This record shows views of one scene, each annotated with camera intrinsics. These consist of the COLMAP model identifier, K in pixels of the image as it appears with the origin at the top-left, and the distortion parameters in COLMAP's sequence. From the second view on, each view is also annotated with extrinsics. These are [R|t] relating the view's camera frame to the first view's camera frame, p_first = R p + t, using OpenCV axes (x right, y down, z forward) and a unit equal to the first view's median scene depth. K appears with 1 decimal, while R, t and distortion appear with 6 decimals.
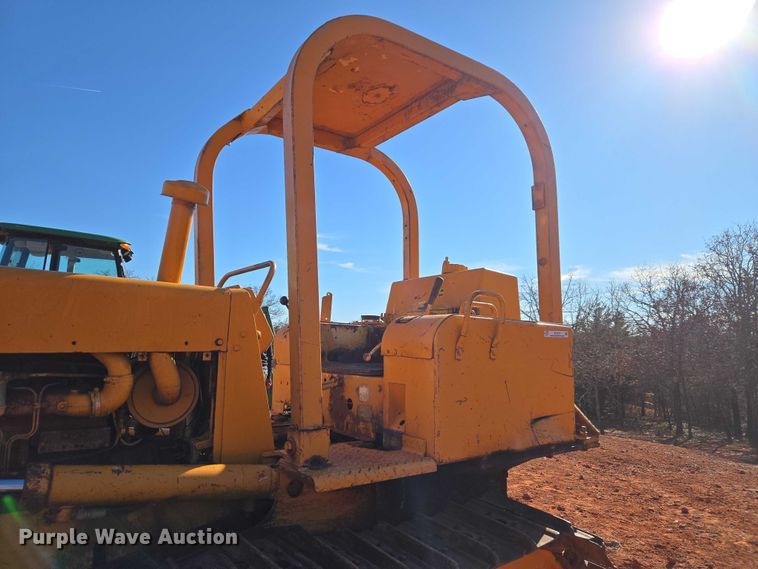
lens RADIAL K [[504.9, 0, 372.4], [0, 504.9, 287.9], [0, 0, 1]] dist [0.075655, -0.063147]
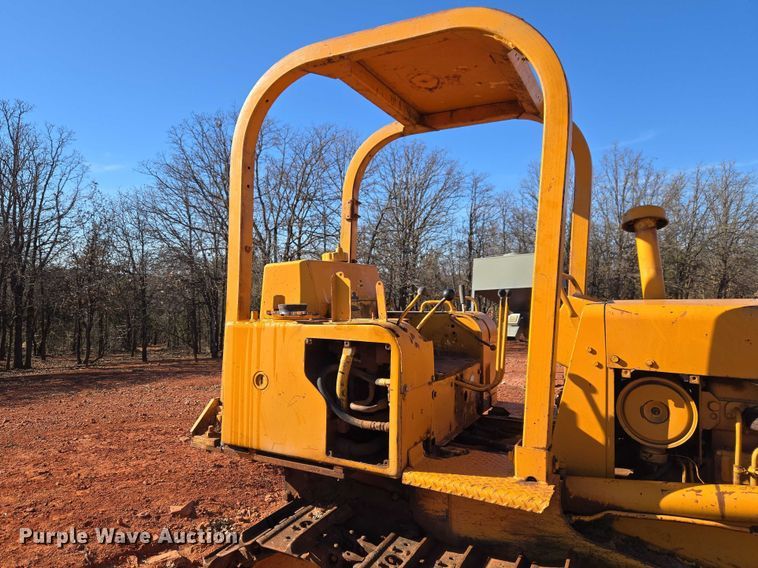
lens RADIAL K [[536.3, 0, 352.6], [0, 536.3, 272.6], [0, 0, 1]] dist [0.065754, -0.064737]
pose [[-0.467791, 0.008600, 0.883797, -1.032788], [-0.114515, 0.990934, -0.070255, 0.083557], [-0.876389, -0.134073, -0.462565, 1.939661]]
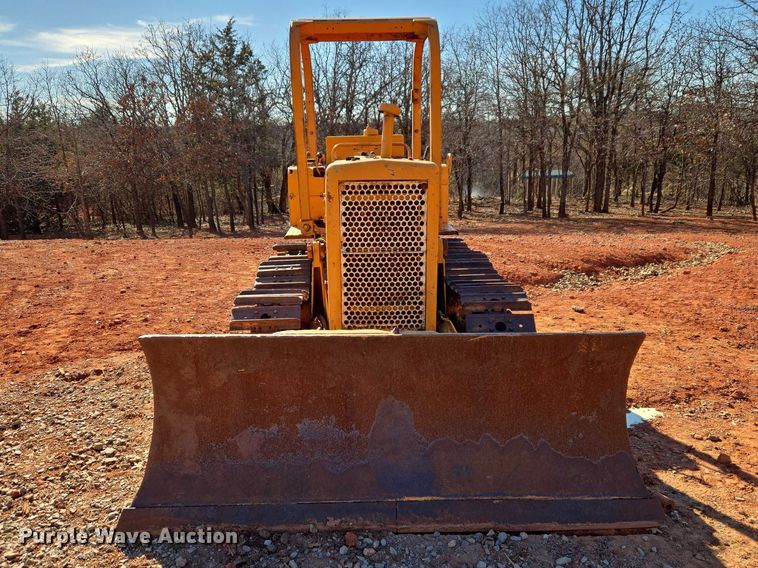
lens RADIAL K [[608.8, 0, 373.7], [0, 608.8, 298.8], [0, 0, 1]] dist [0.105968, -0.113902]
pose [[0.528069, -0.239632, 0.814690, -2.304964], [-0.066471, 0.944753, 0.320973, -0.233838], [-0.846596, -0.223649, 0.482966, -0.234365]]
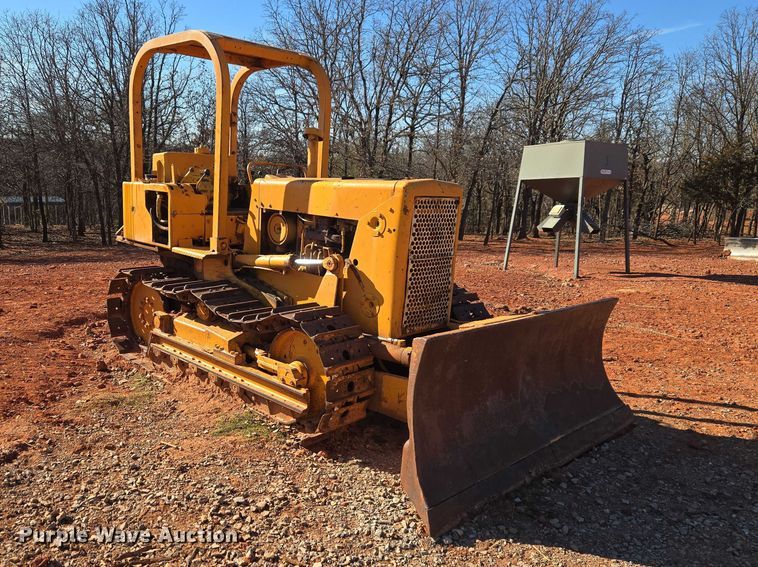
lens RADIAL K [[611.4, 0, 327.6], [0, 611.4, 304.5], [0, 0, 1]] dist [0.101862, -0.118226]
pose [[-0.178848, -0.228207, 0.957045, -2.756000], [-0.151126, 0.967557, 0.202471, -0.024364], [-0.972201, -0.108423, -0.207533, 1.287347]]
